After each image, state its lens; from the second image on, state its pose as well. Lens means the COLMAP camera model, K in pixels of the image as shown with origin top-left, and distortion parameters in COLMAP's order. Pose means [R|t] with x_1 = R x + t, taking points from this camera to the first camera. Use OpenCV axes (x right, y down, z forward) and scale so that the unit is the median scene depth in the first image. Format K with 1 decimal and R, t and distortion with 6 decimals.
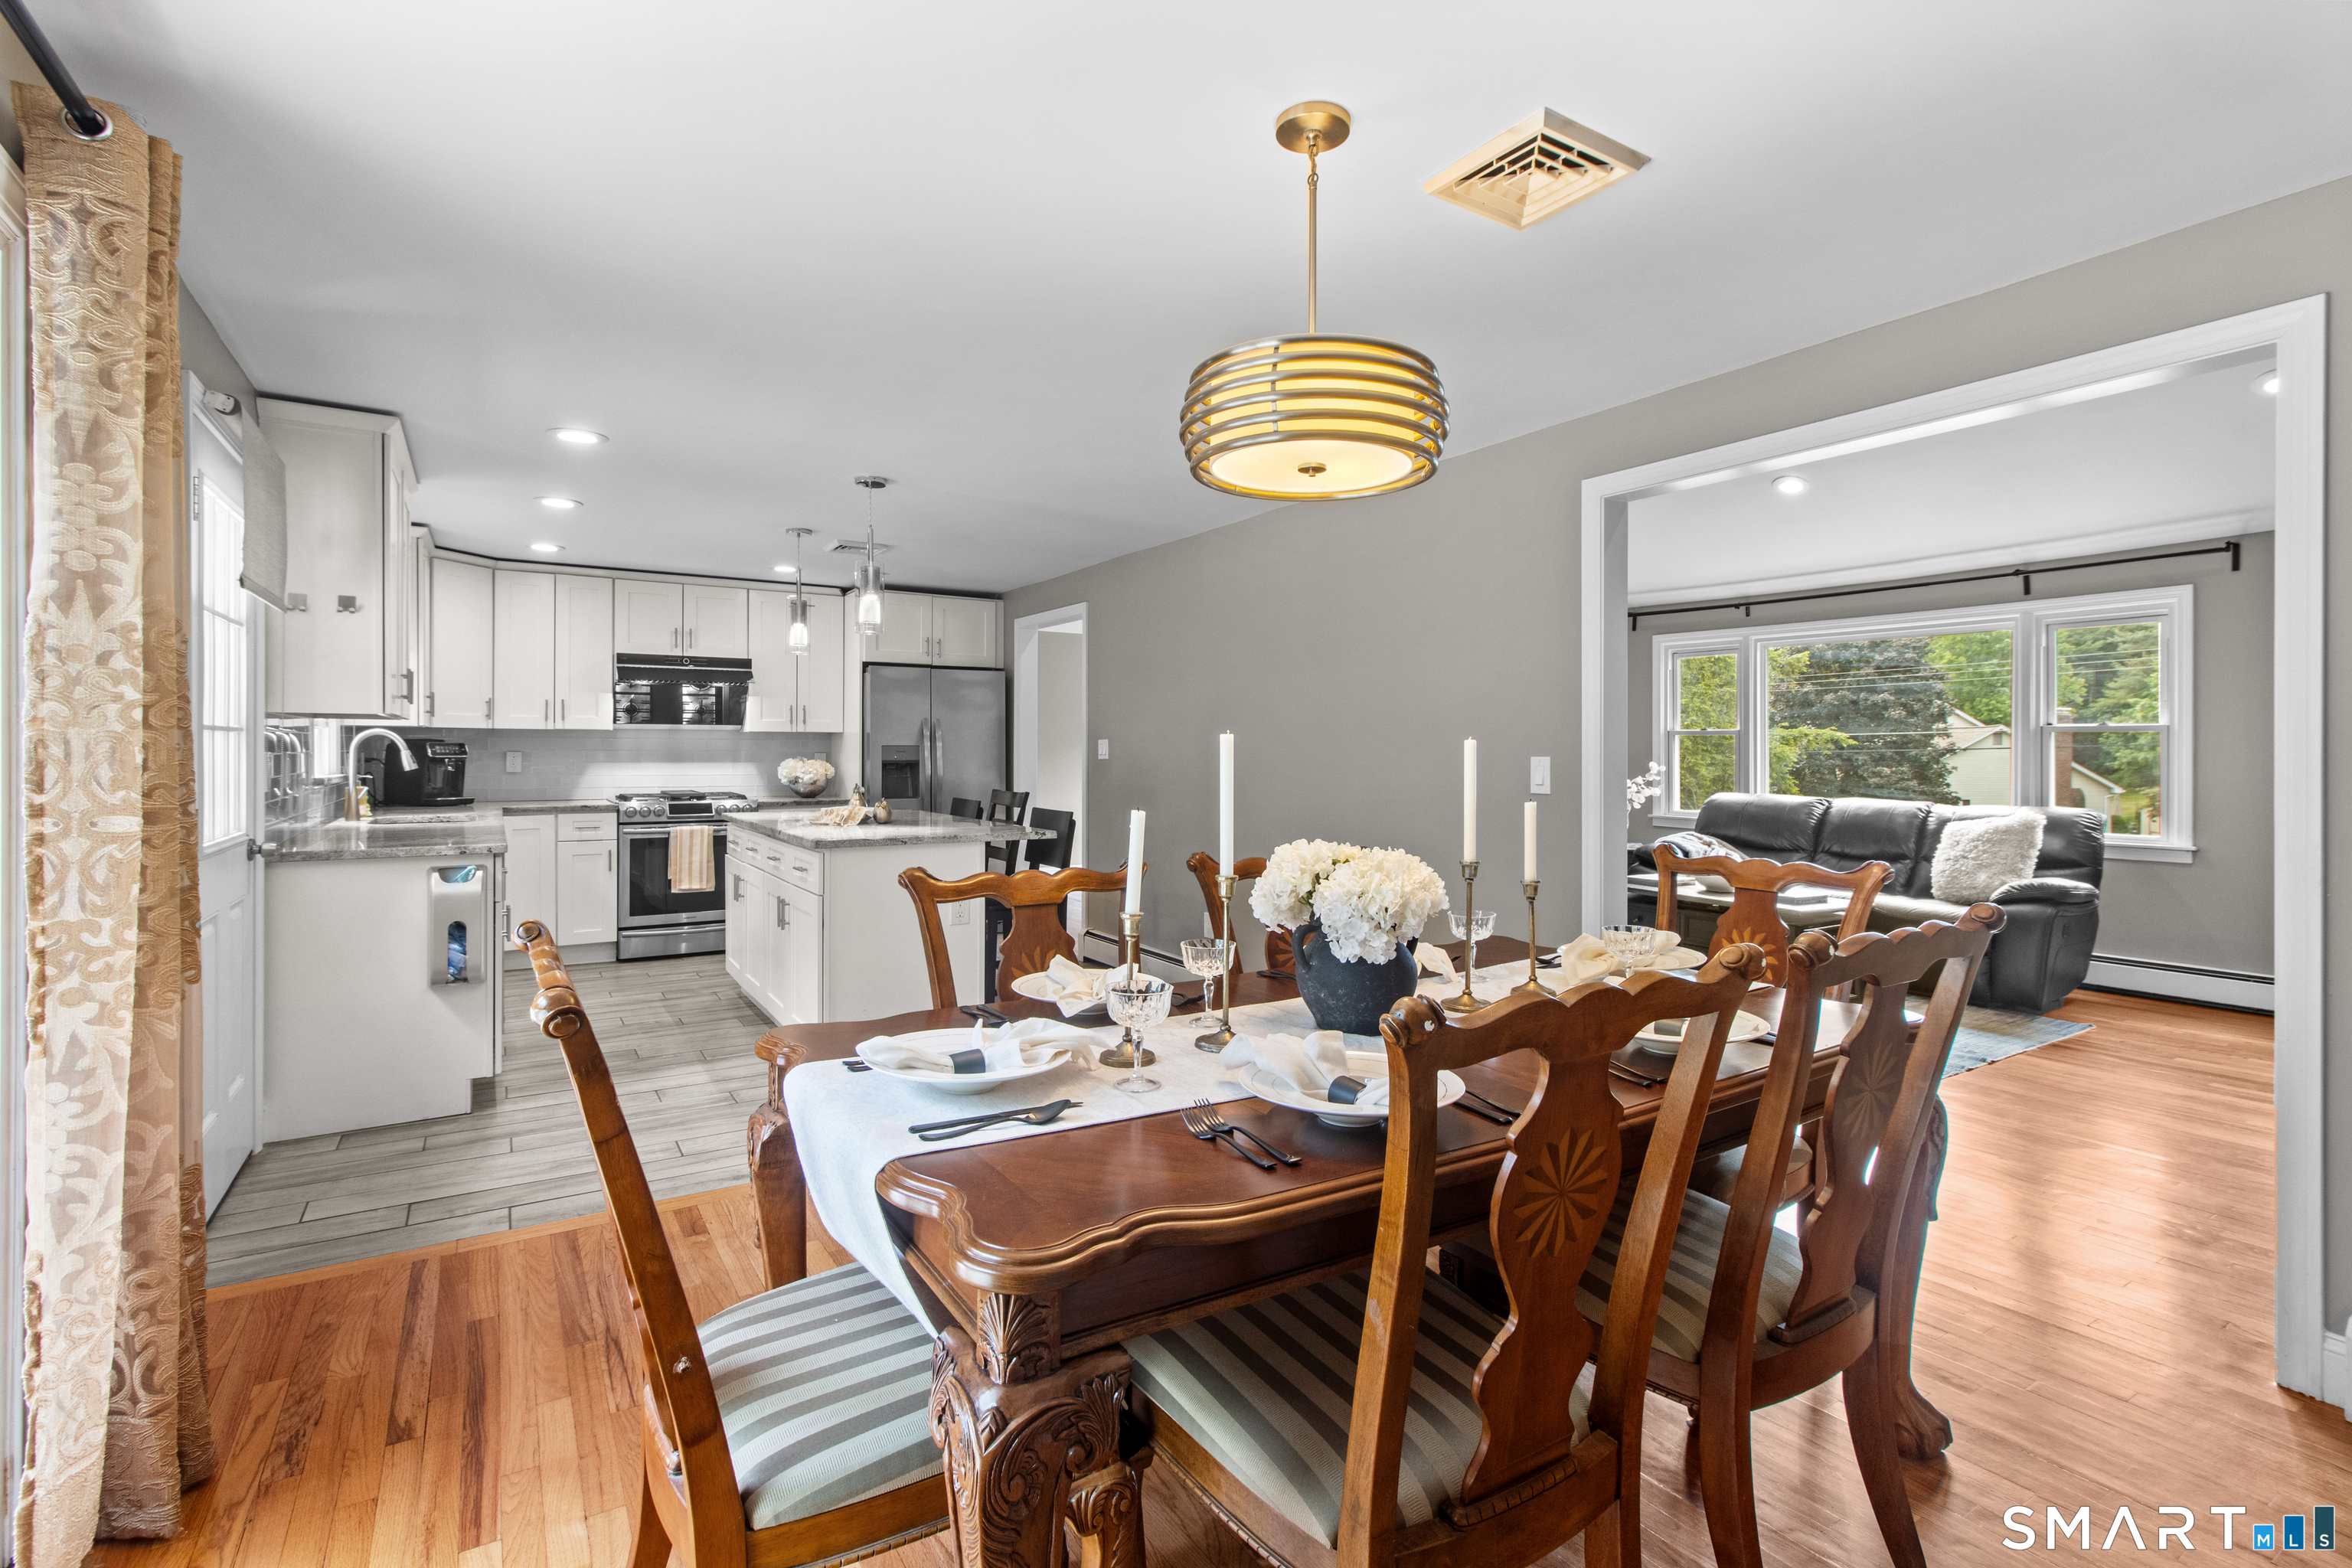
lens RADIAL K [[1096.3, 0, 1160.1], [0, 1096.3, 764.0], [0, 0, 1]] dist [0.001132, 0.000900]
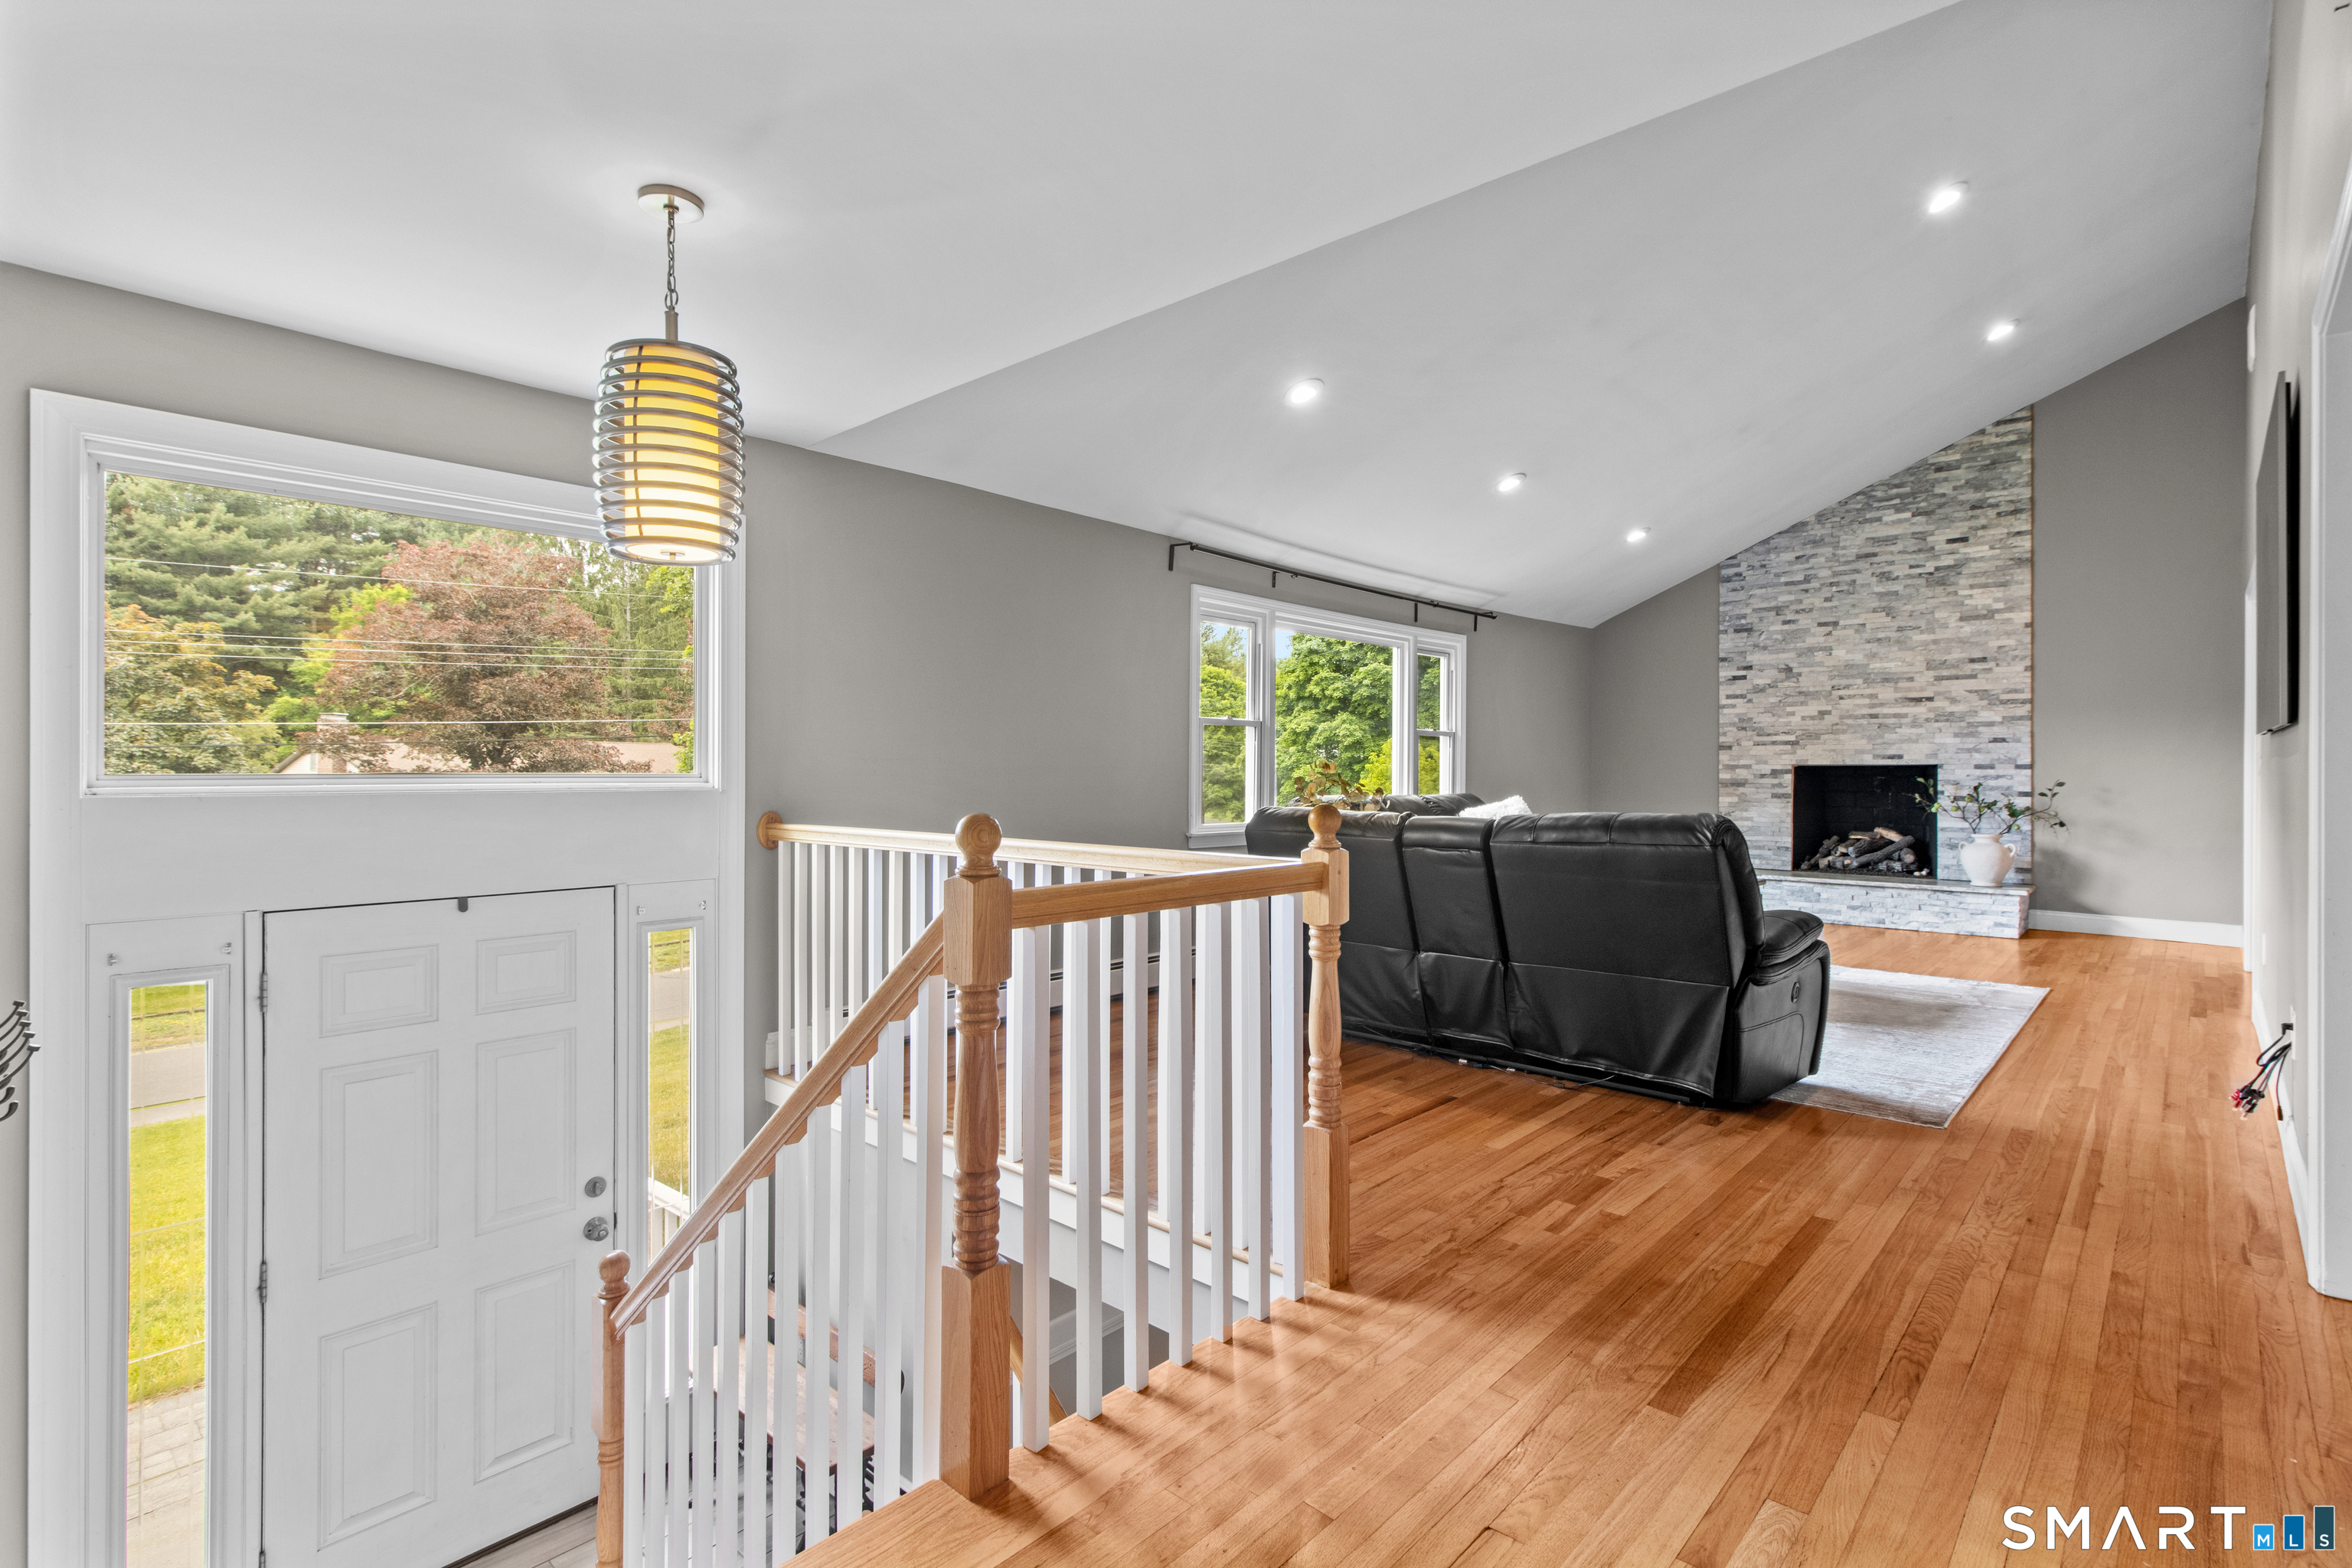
lens RADIAL K [[1096.3, 0, 1160.2], [0, 1096.3, 768.9], [0, 0, 1]] dist [0.001132, 0.000900]
pose [[-0.250686, -0.004361, 0.968059, -0.329854], [0.010627, 0.999917, 0.007256, -0.002076], [-0.968010, 0.012107, -0.250619, 1.606623]]
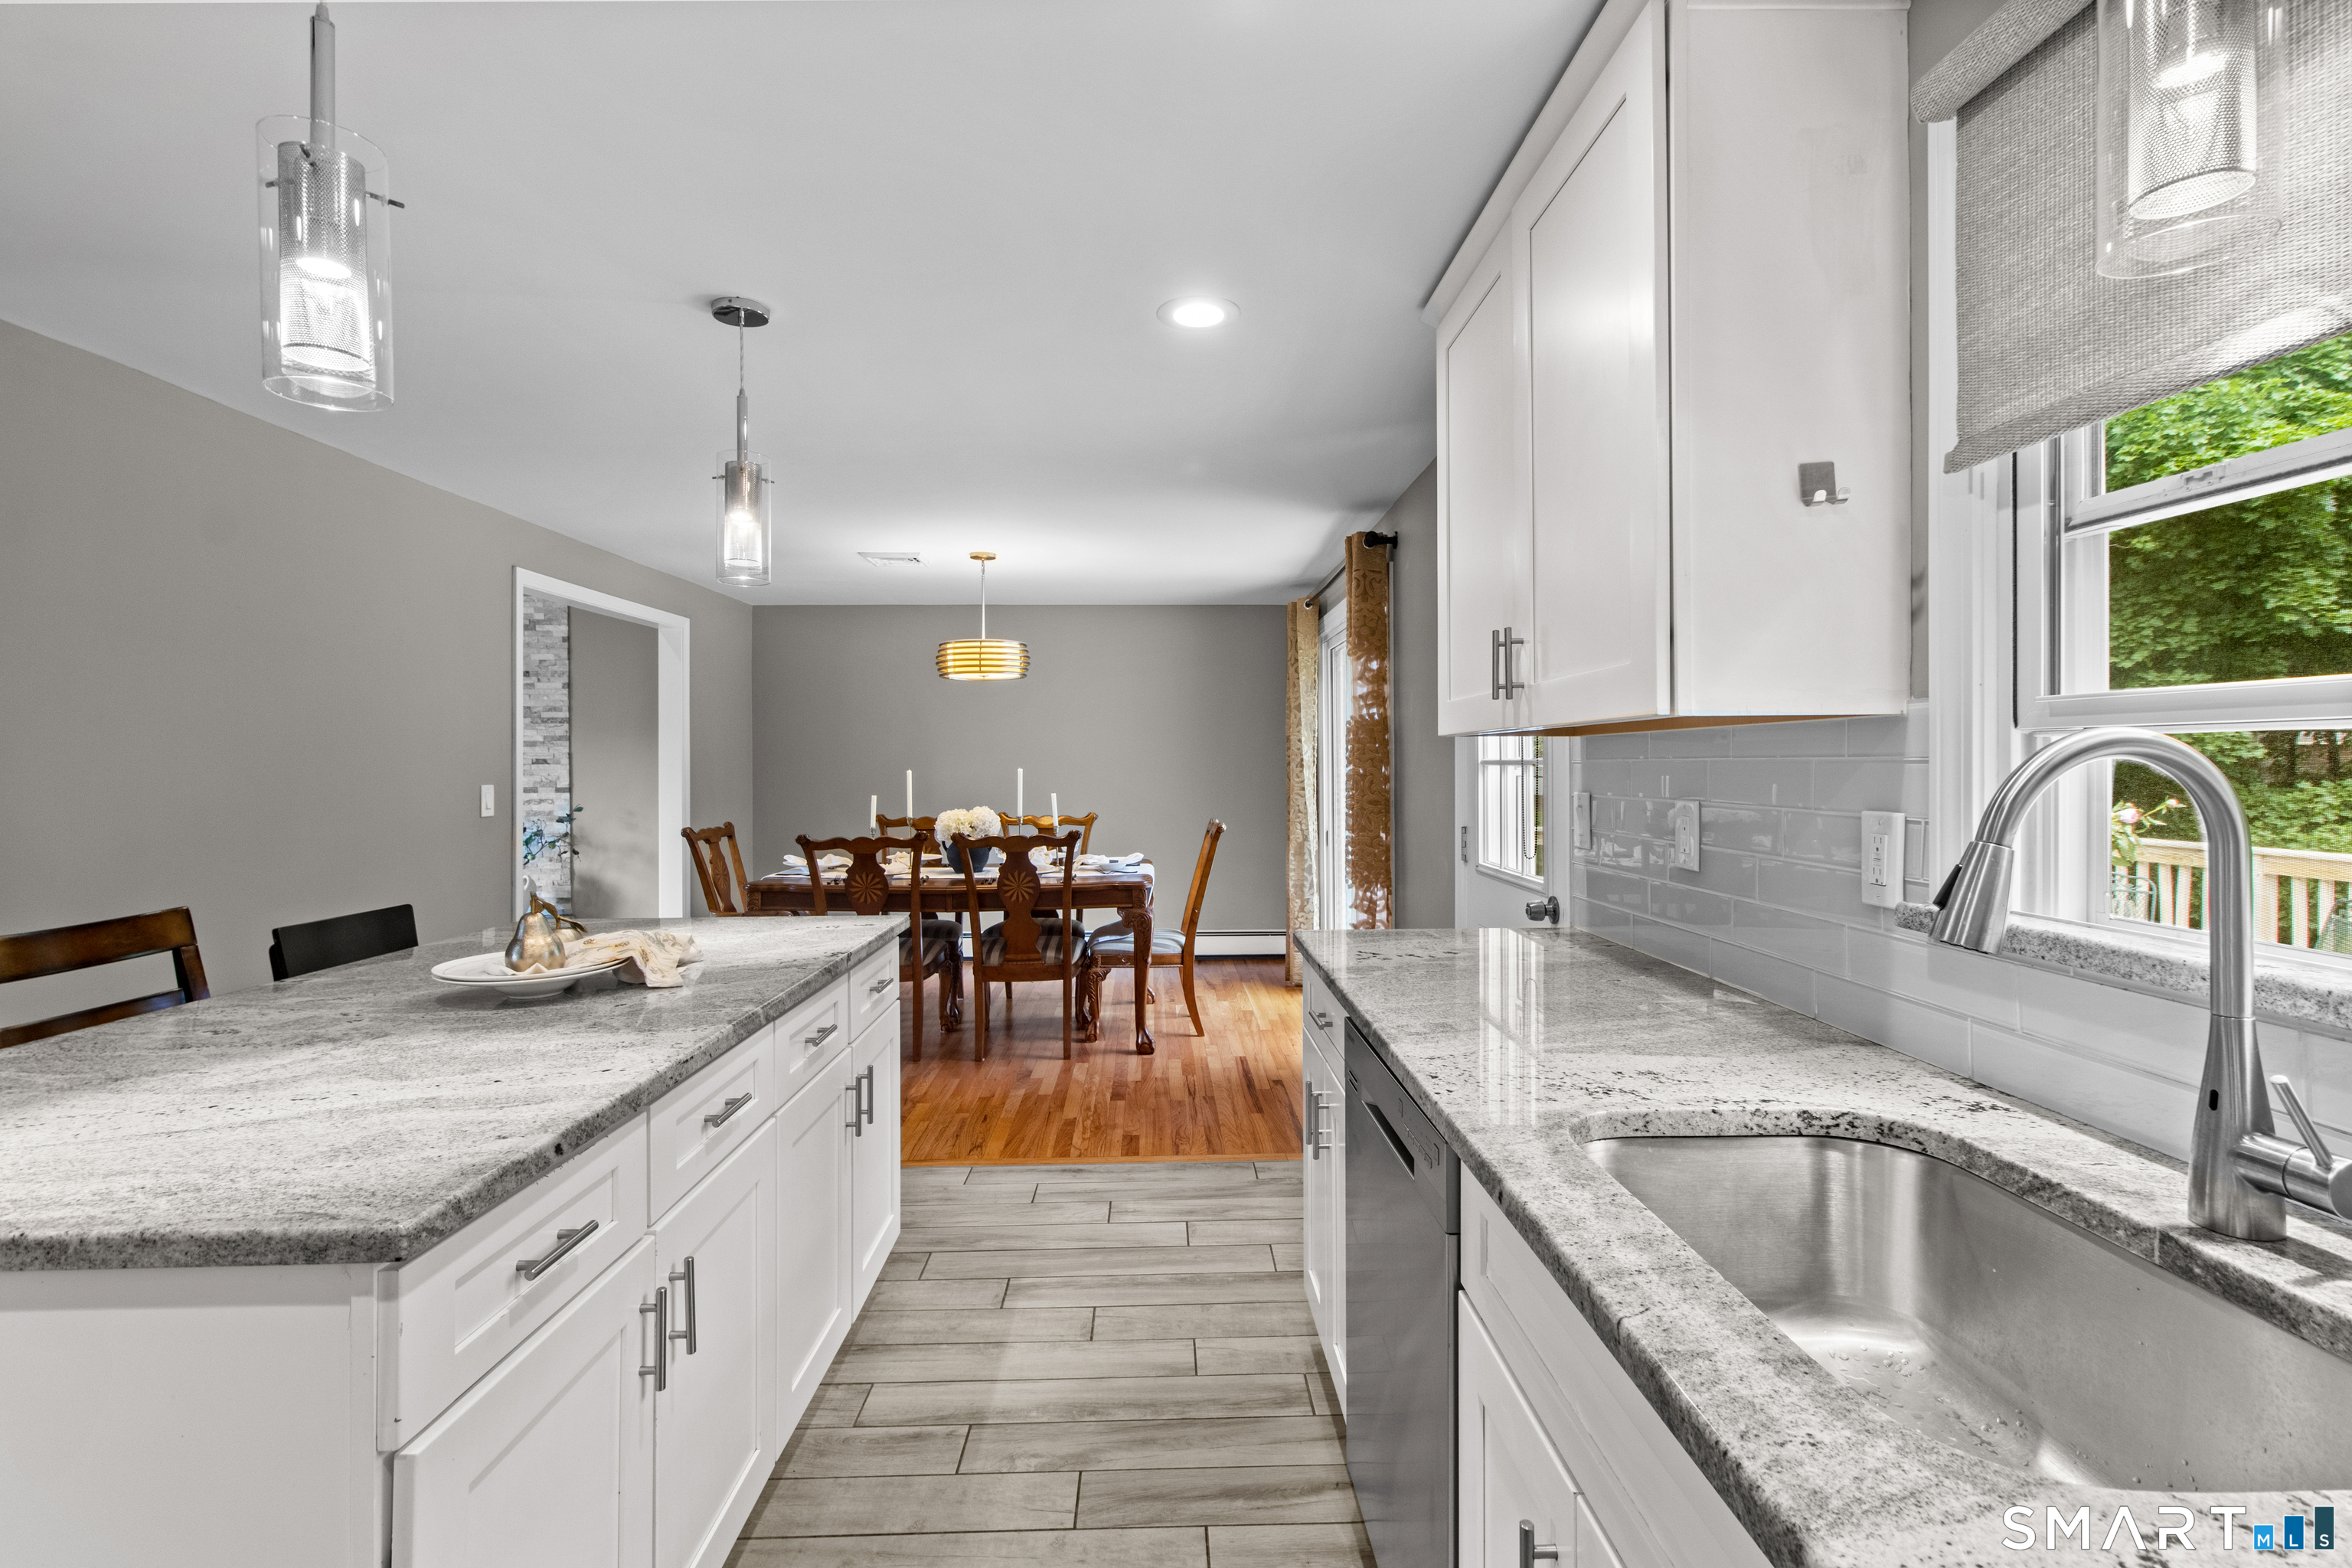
lens RADIAL K [[1096.3, 0, 1183.3], [0, 1096.3, 764.3], [0, 0, 1]] dist [0.001132, 0.000900]
pose [[-0.868375, 0.000532, 0.495907, -0.526932], [0.009242, 0.999843, 0.015110, -0.024469], [-0.495821, 0.017705, -0.868244, 1.024681]]
